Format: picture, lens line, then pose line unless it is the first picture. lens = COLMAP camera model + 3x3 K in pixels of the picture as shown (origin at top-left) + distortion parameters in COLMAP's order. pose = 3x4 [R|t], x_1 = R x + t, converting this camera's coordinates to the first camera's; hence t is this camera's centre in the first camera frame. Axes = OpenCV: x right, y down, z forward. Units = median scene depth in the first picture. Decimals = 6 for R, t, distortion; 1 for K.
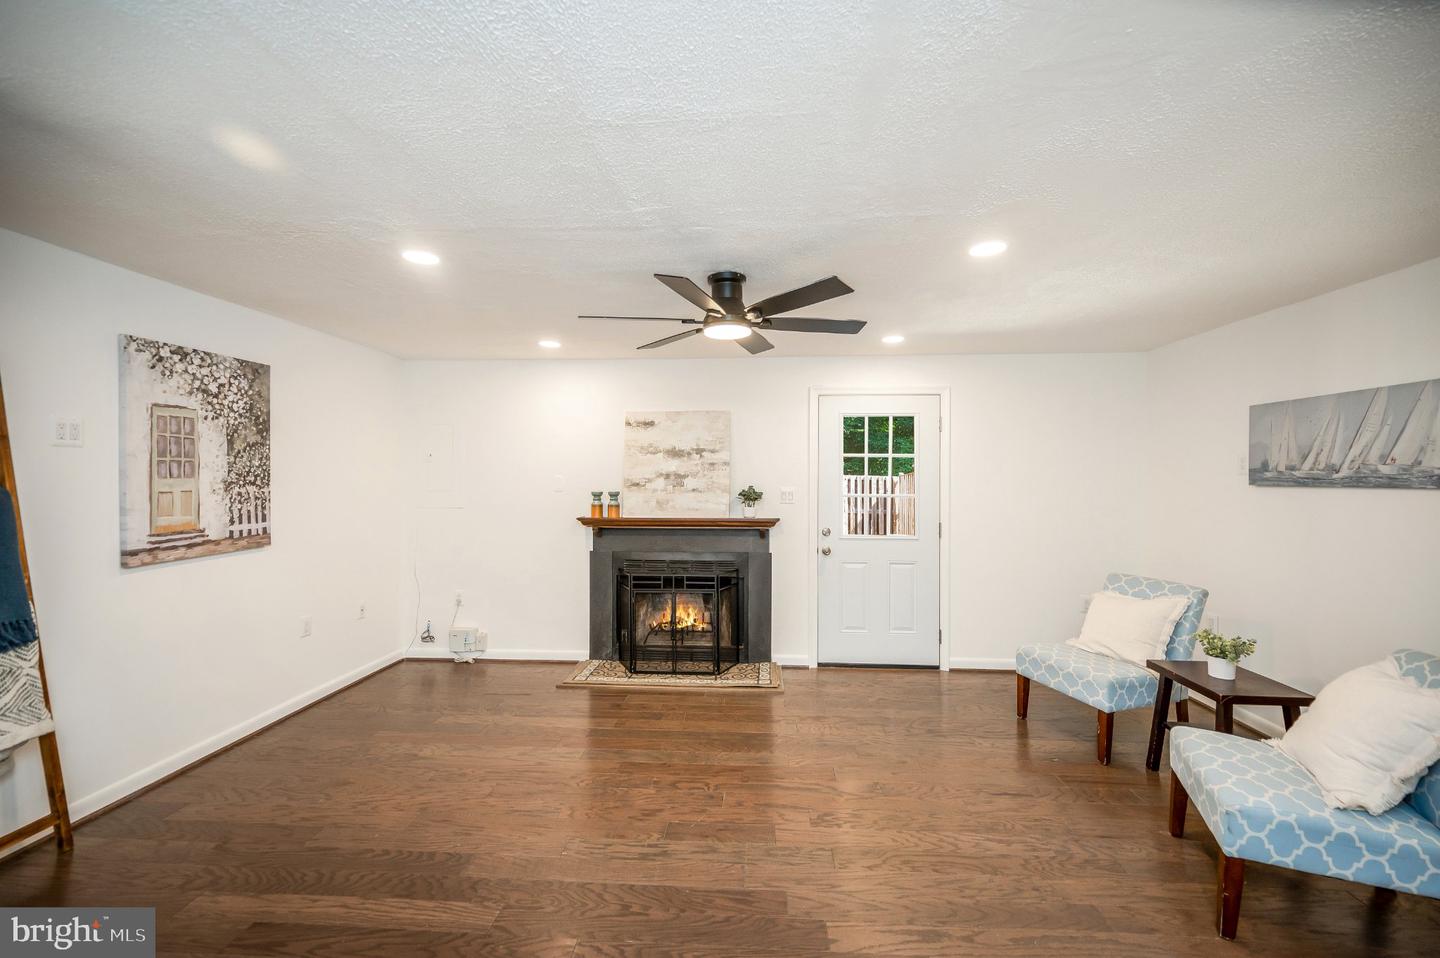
lens RADIAL K [[579.6, 0, 731.3], [0, 579.6, 458.0], [0, 0, 1]] dist [0.000708, 0.000034]
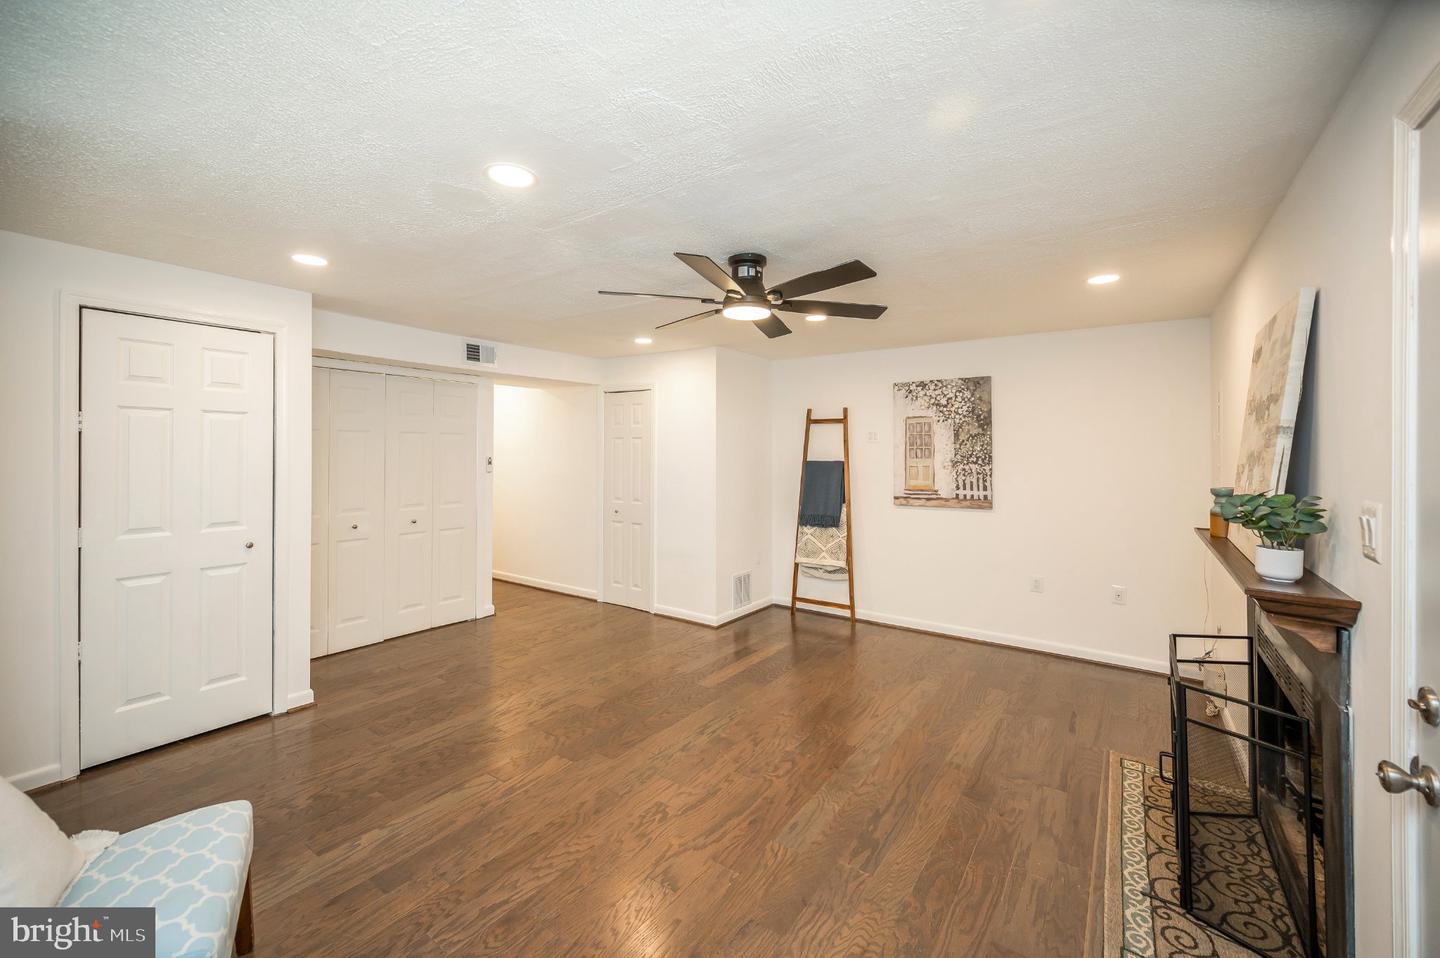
lens RADIAL K [[579.6, 0, 731.3], [0, 579.6, 458.0], [0, 0, 1]] dist [0.000708, 0.000034]
pose [[-0.516956, 0.006732, -0.855985, 0.740265], [0.024787, 0.999667, -0.007108, 0.029145], [0.855653, -0.024892, -0.516951, 1.296070]]
